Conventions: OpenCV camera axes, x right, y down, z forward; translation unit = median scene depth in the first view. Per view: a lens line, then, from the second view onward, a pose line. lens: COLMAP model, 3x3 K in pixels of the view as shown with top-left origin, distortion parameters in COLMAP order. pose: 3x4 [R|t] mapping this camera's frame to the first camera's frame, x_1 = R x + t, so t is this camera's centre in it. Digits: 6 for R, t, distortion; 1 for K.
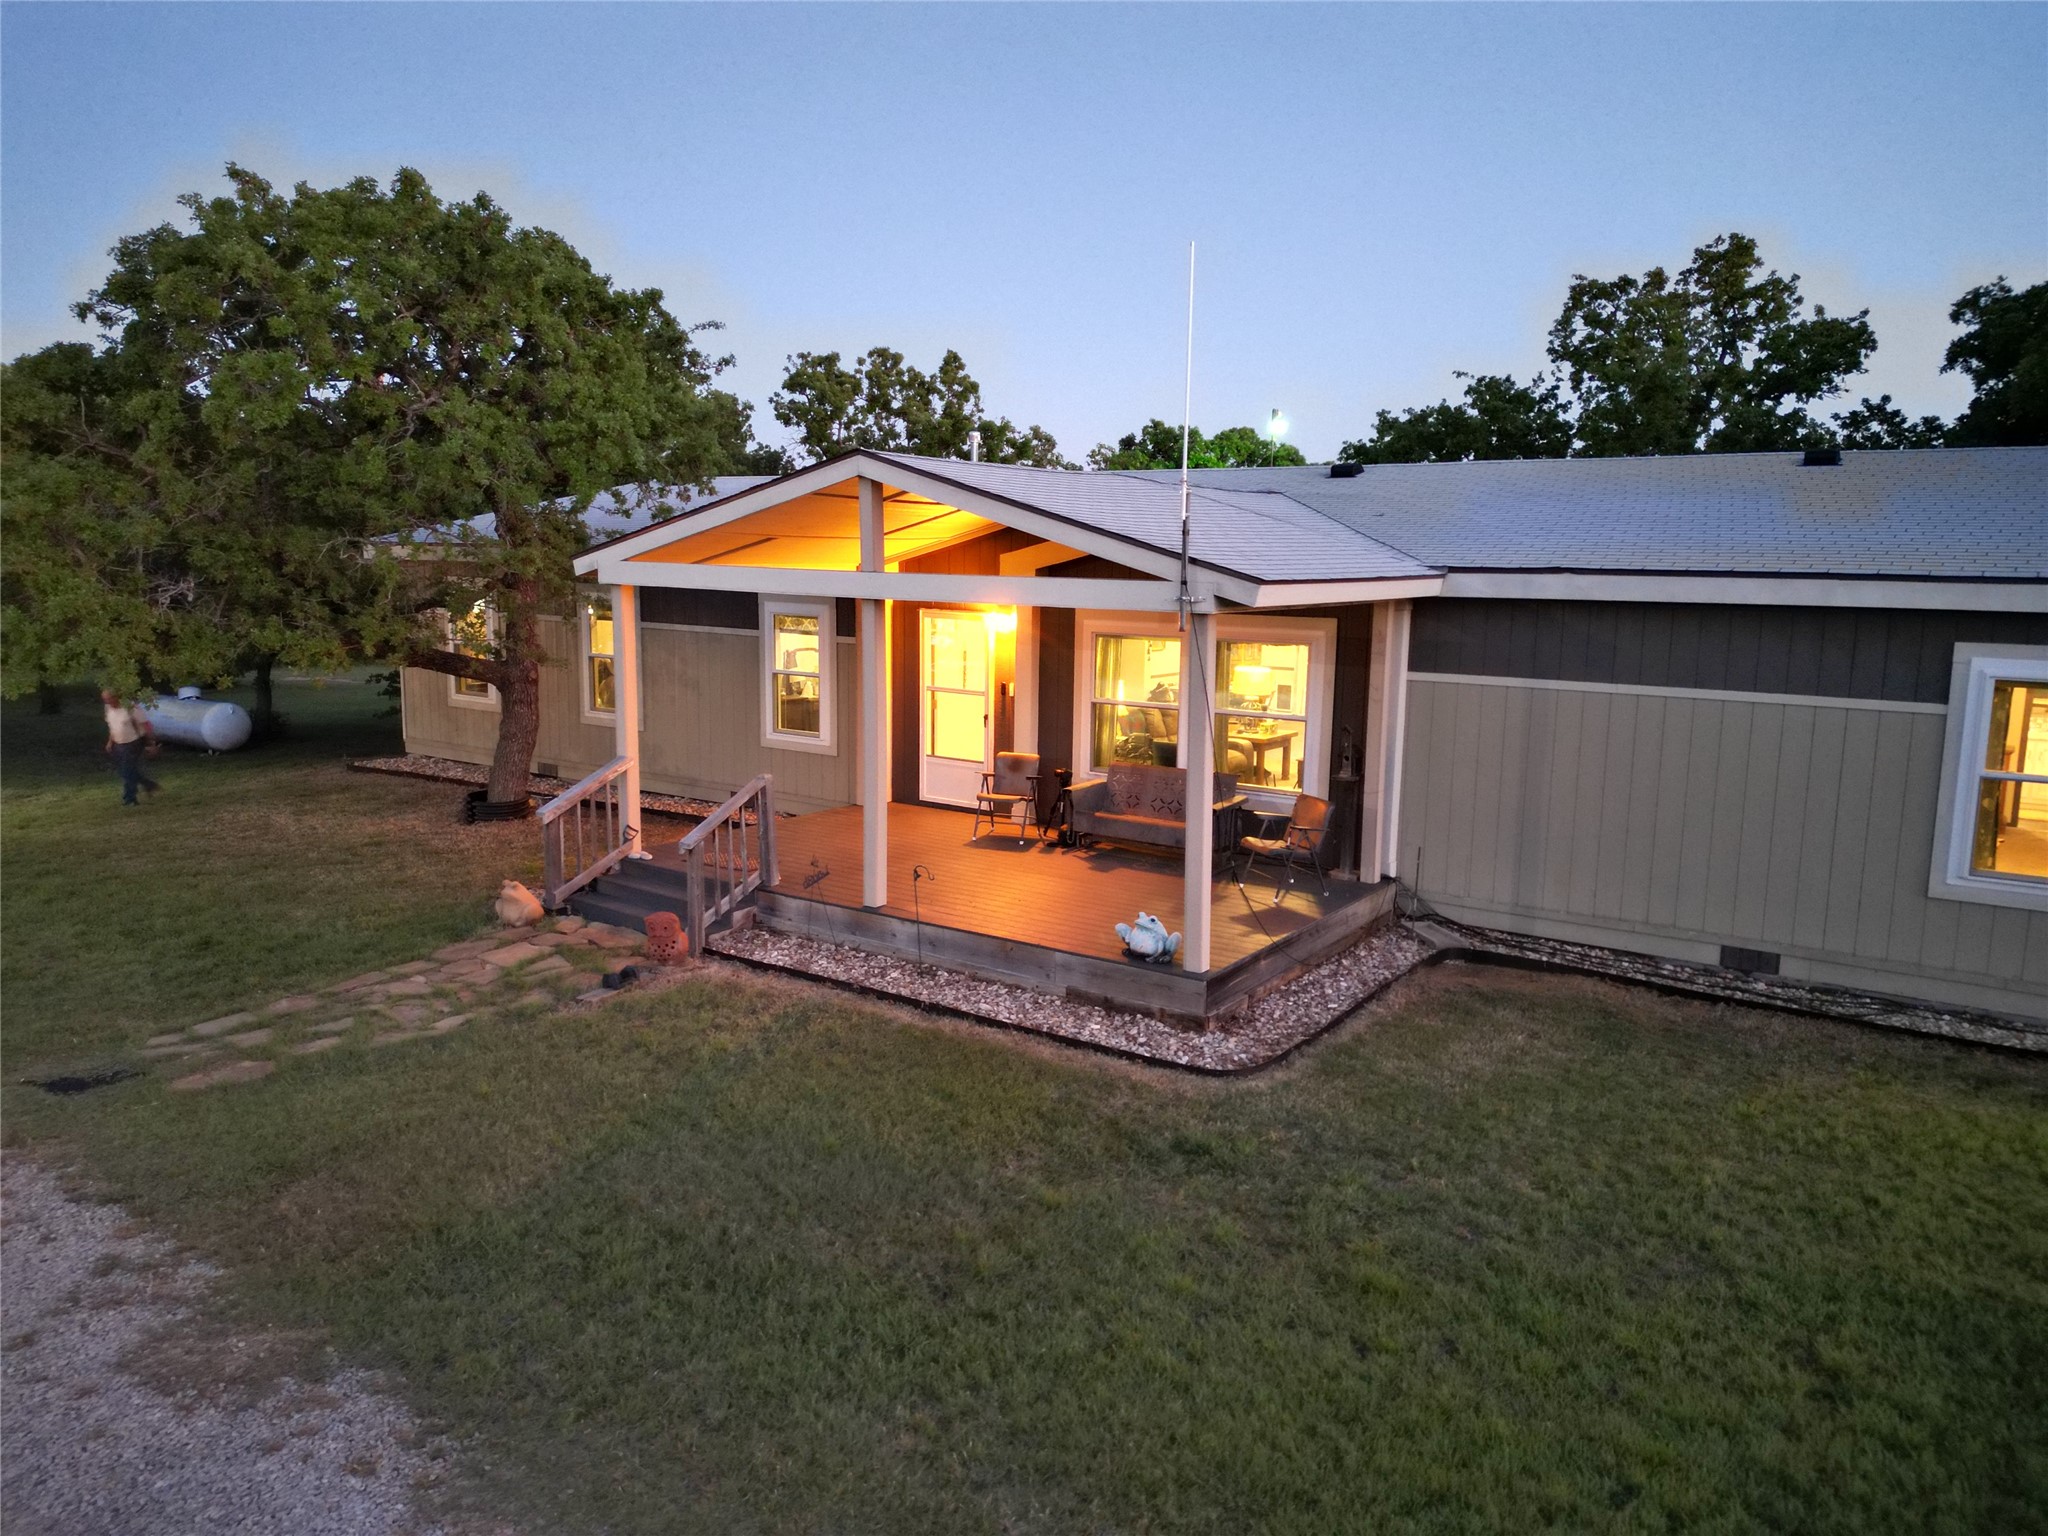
lens RADIAL K [[1429.3, 0, 1034.3], [0, 1429.3, 780.6], [0, 0, 1]] dist [0.079763, -0.081443]
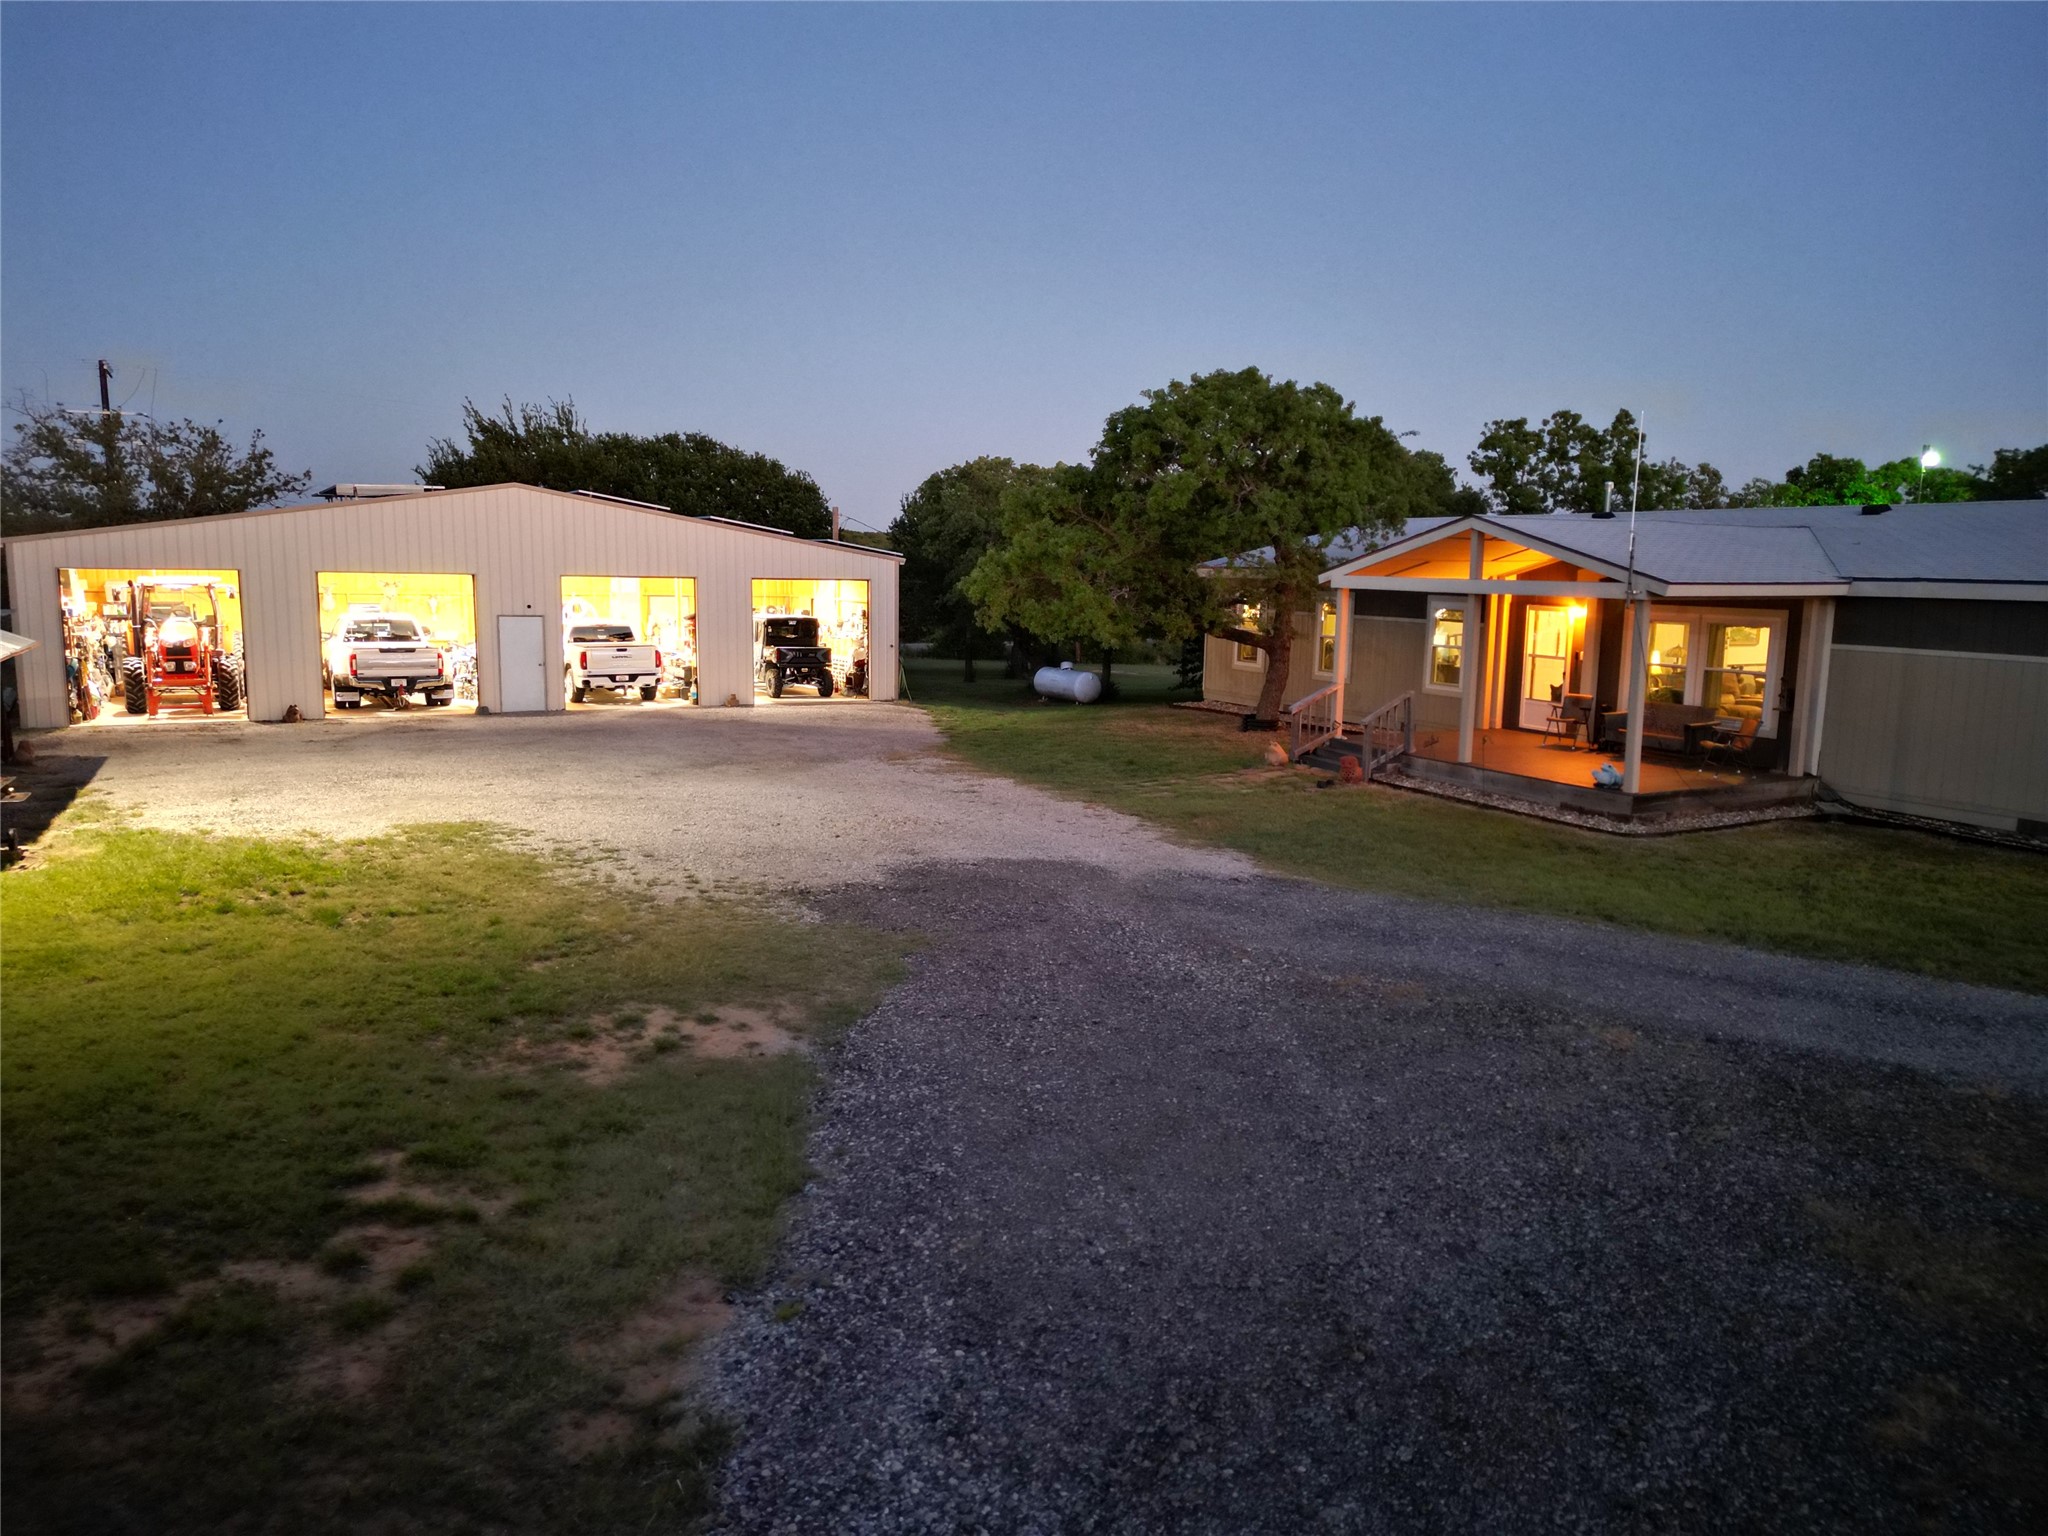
lens RADIAL K [[1429.3, 0, 1034.3], [0, 1429.3, 780.6], [0, 0, 1]] dist [0.079763, -0.081443]
pose [[0.881514, 0.069304, -0.467044, 0.212320], [-0.076267, 0.997079, 0.004007, 0.116729], [0.465957, 0.032088, 0.884225, -0.706802]]
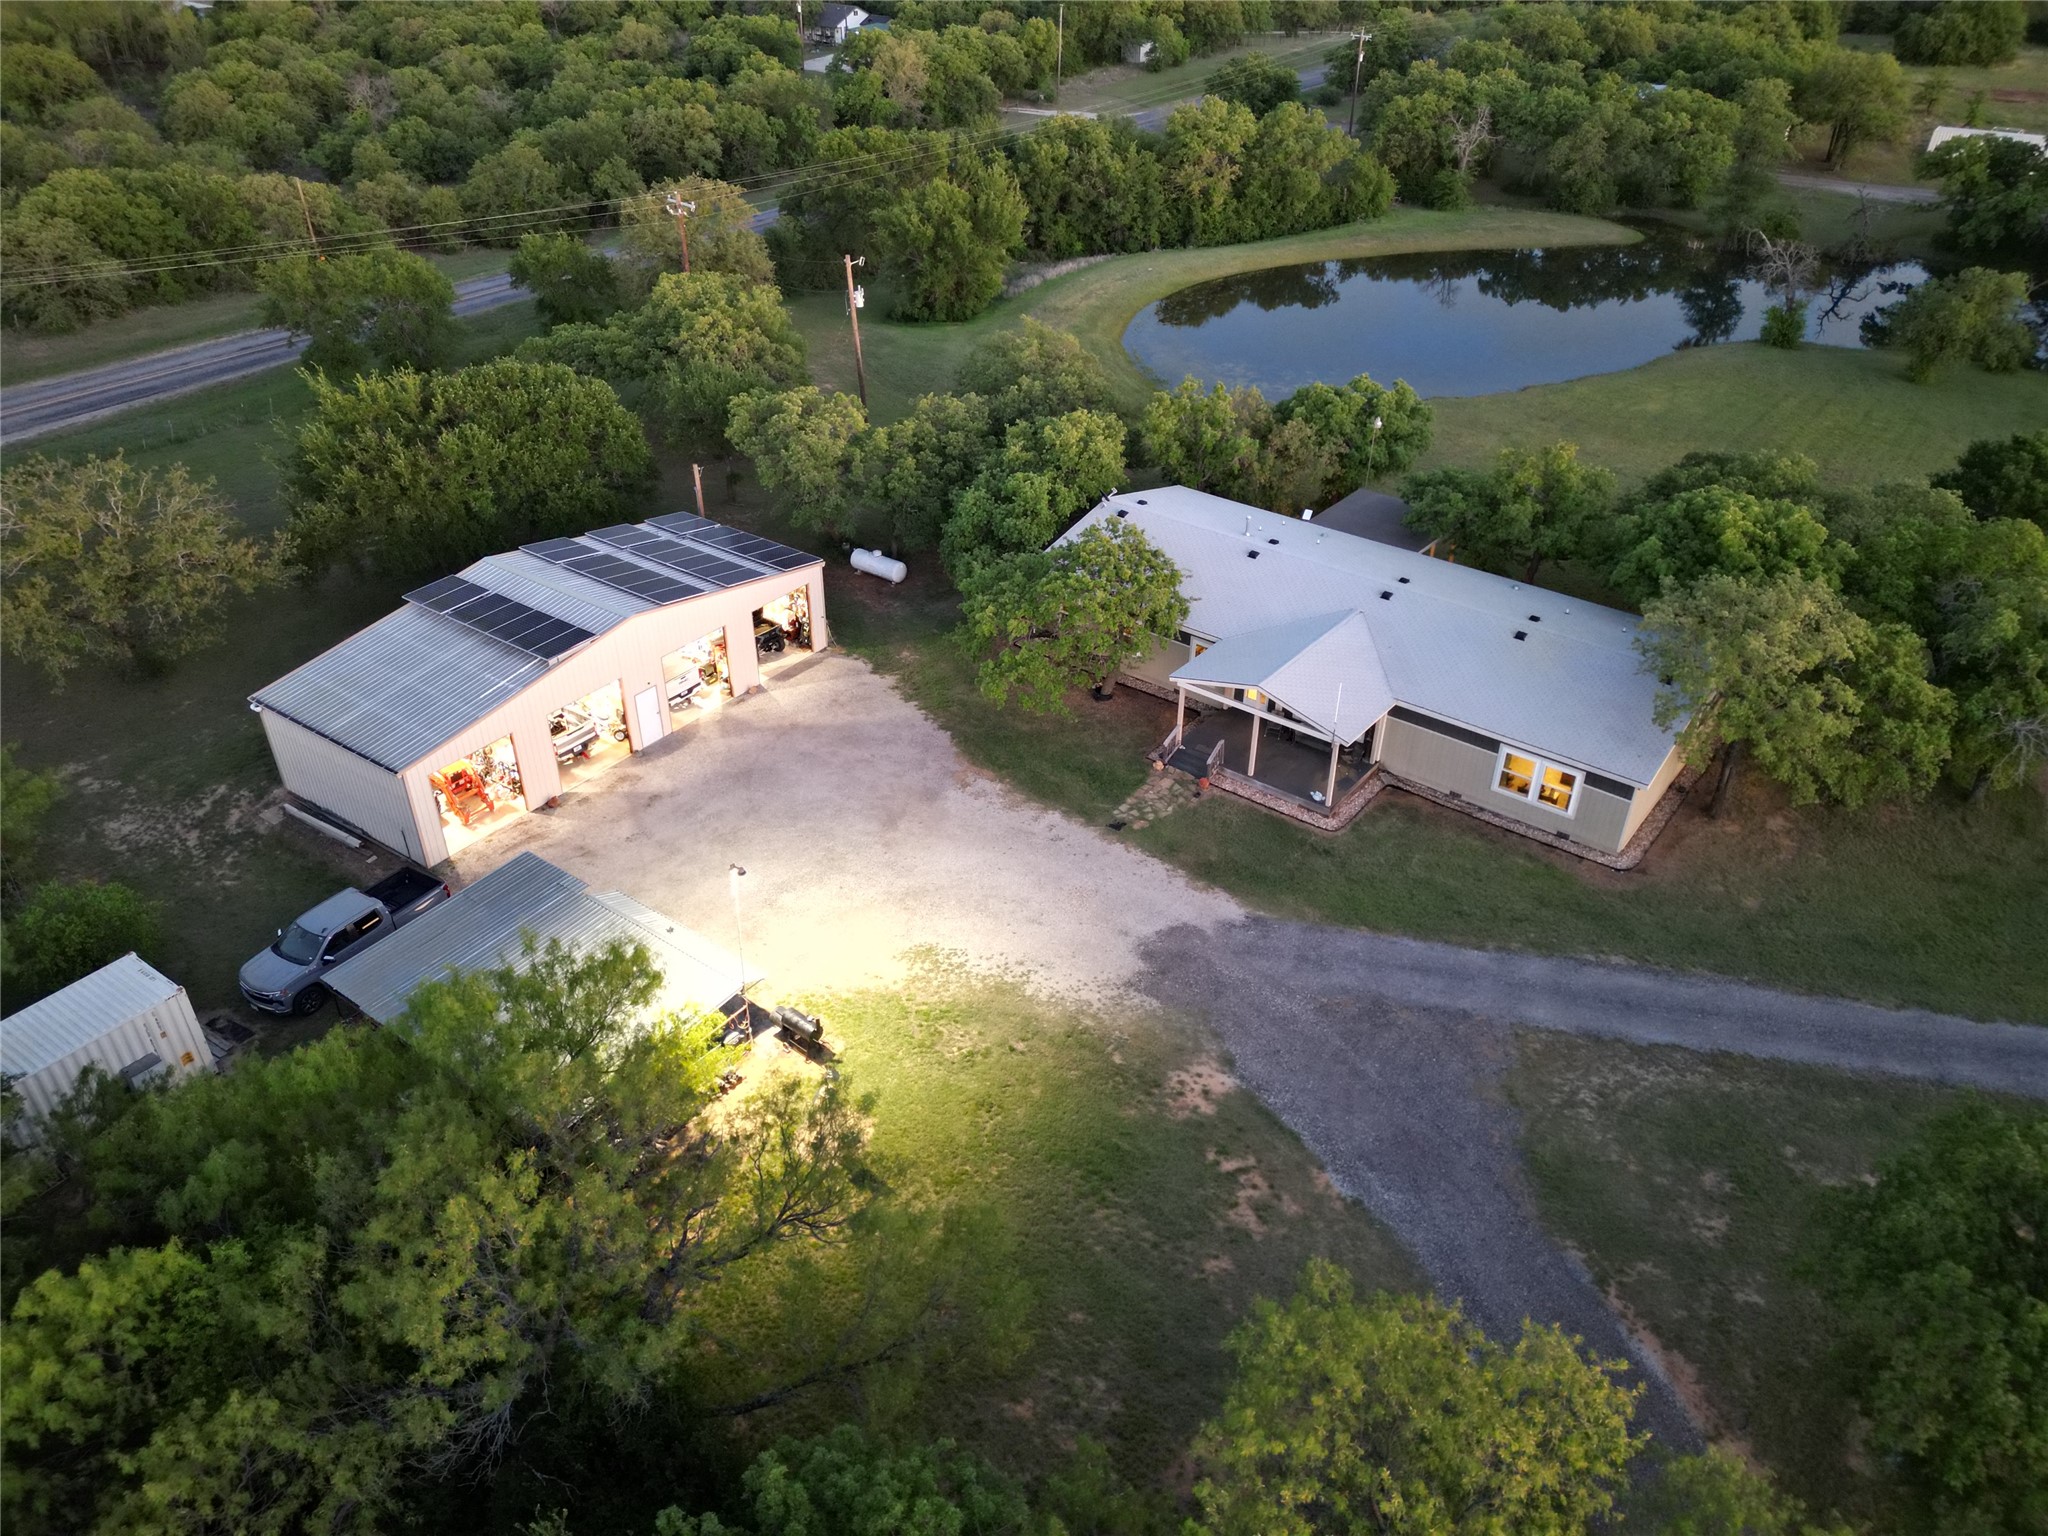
lens RADIAL K [[1429.3, 0, 1034.3], [0, 1429.3, 780.6], [0, 0, 1]] dist [0.079763, -0.081443]
pose [[0.998823, 0.027064, -0.040241, -0.467389], [-0.007870, 0.909251, 0.416174, -1.333145], [0.047853, -0.415367, 0.908394, -2.325668]]
